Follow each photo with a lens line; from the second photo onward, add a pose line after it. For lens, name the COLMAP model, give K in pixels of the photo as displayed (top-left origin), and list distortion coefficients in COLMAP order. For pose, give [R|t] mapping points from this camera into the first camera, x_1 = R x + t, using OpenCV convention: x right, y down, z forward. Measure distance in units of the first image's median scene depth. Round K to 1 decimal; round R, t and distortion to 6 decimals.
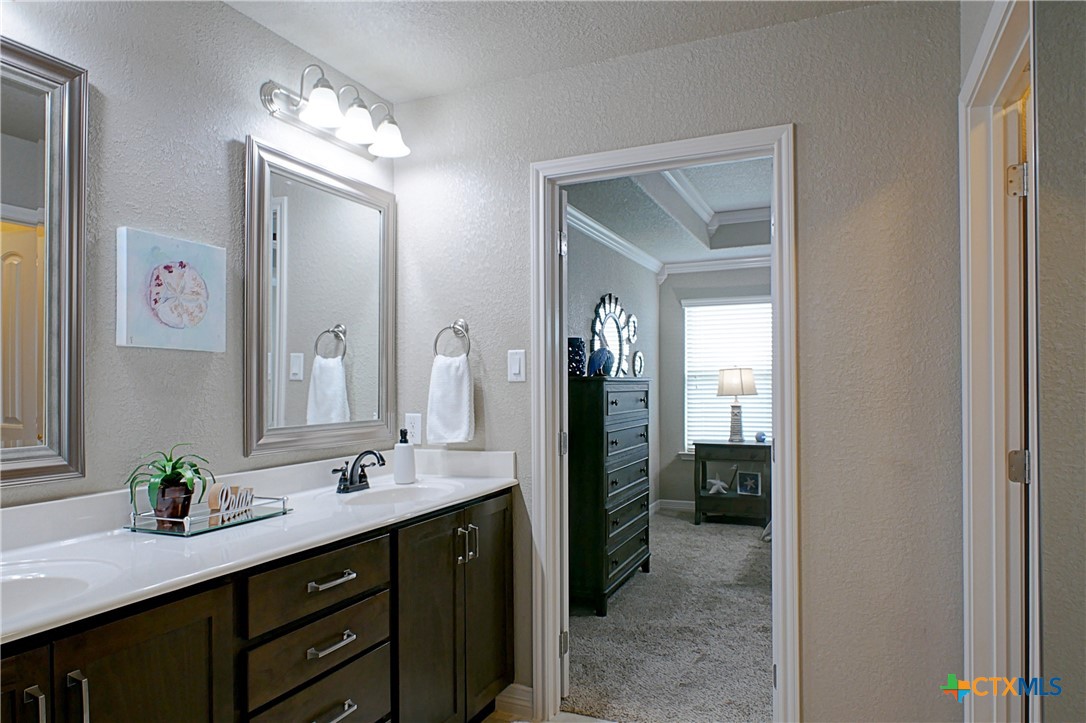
lens RADIAL K [[674.8, 0, 538.4], [0, 674.8, 367.2], [0, 0, 1]] dist [0.003450, -0.014596]
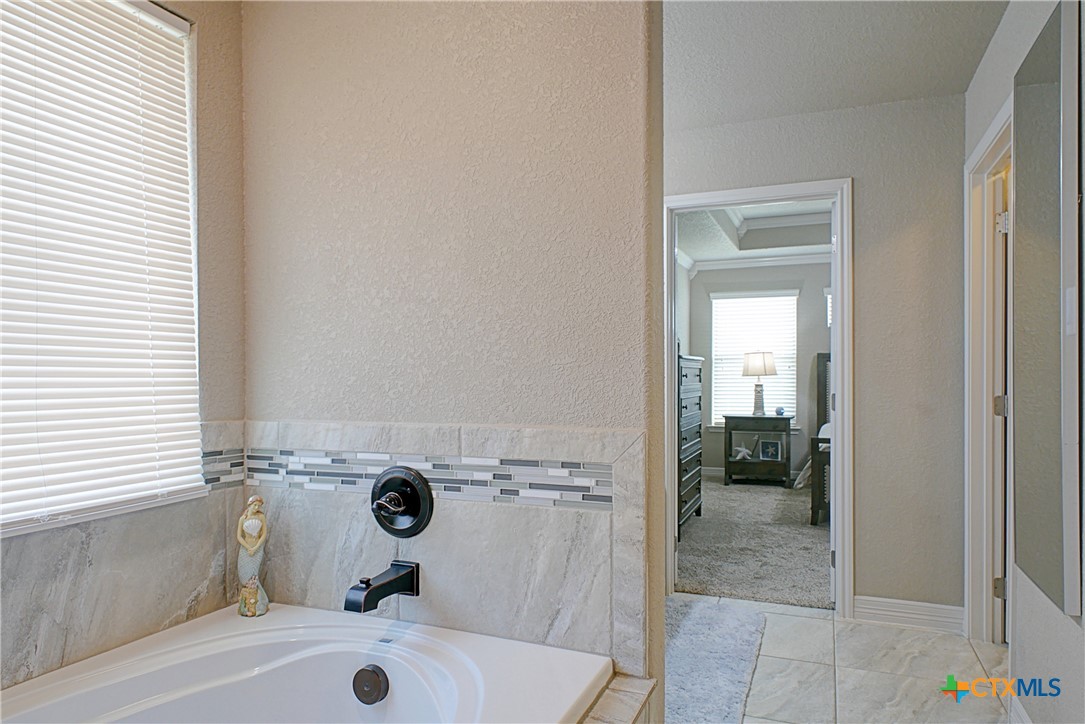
lens RADIAL K [[674.1, 0, 541.0], [0, 674.1, 363.5], [0, 0, 1]] dist [0.003450, -0.014596]
pose [[0.999656, 0.003040, 0.026056, -0.198763], [-0.003294, 0.999947, 0.009704, 0.018690], [-0.026025, -0.009787, 0.999613, -0.268679]]
